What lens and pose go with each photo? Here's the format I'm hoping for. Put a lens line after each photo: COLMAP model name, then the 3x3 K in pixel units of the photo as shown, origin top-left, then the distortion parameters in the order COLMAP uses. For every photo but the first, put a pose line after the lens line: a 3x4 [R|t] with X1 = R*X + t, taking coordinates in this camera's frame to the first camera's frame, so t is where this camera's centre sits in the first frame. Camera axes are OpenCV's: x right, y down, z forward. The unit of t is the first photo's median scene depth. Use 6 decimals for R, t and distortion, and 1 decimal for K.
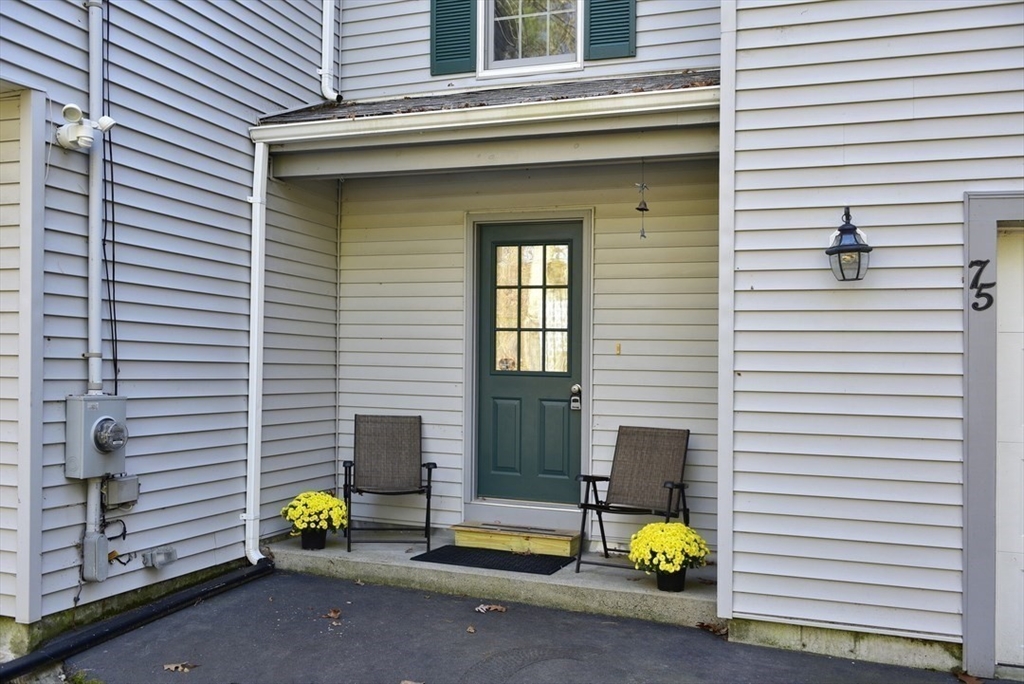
lens RADIAL K [[895.0, 0, 514.6], [0, 895.0, 382.2], [0, 0, 1]] dist [0.006099, 0.002366]
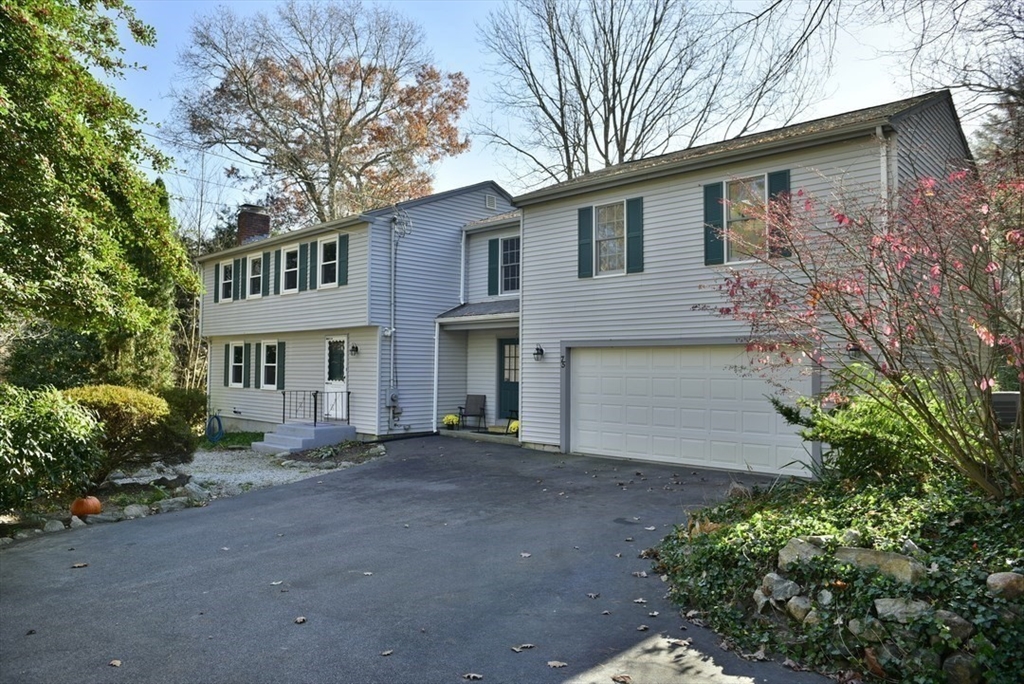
lens RADIAL K [[695.6, 0, 512.0], [0, 695.6, 342.0], [0, 0, 1]] dist [0.001172, 0.000287]
pose [[0.915317, -0.031752, -0.401481, 1.437076], [0.007340, 0.998037, -0.062197, 0.002411], [0.402667, 0.053983, 0.913753, -1.893305]]
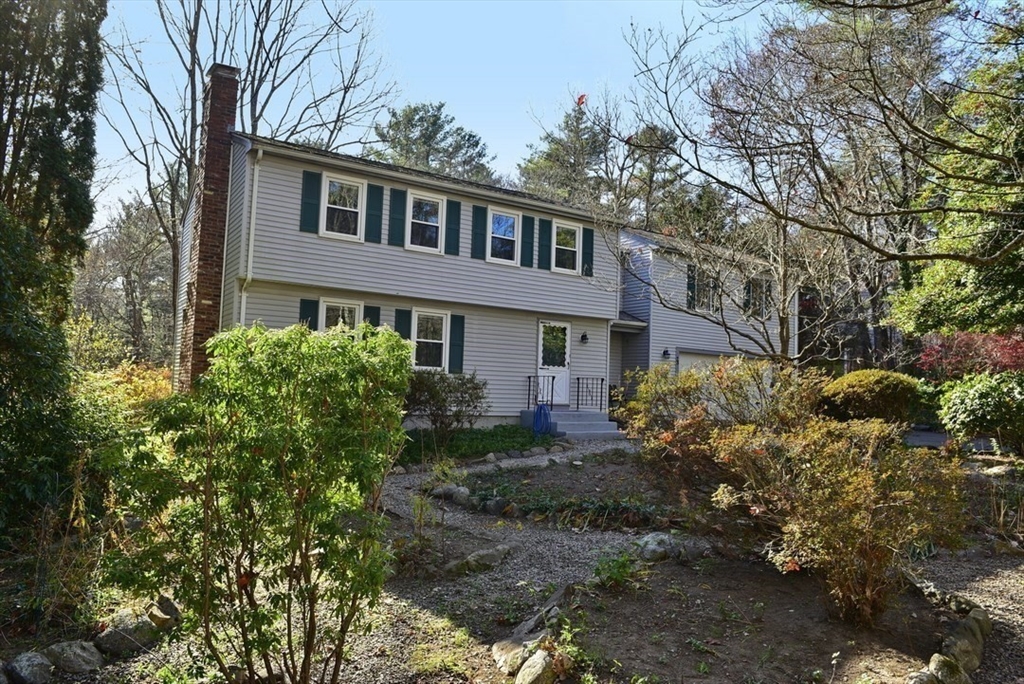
lens RADIAL K [[695.6, 0, 512.0], [0, 695.6, 342.0], [0, 0, 1]] dist [0.001172, 0.000287]
pose [[0.602272, 0.053577, 0.796491, -3.639912], [-0.013023, 0.998272, -0.057303, 0.050622], [-0.798185, 0.024139, 0.601929, -0.958994]]
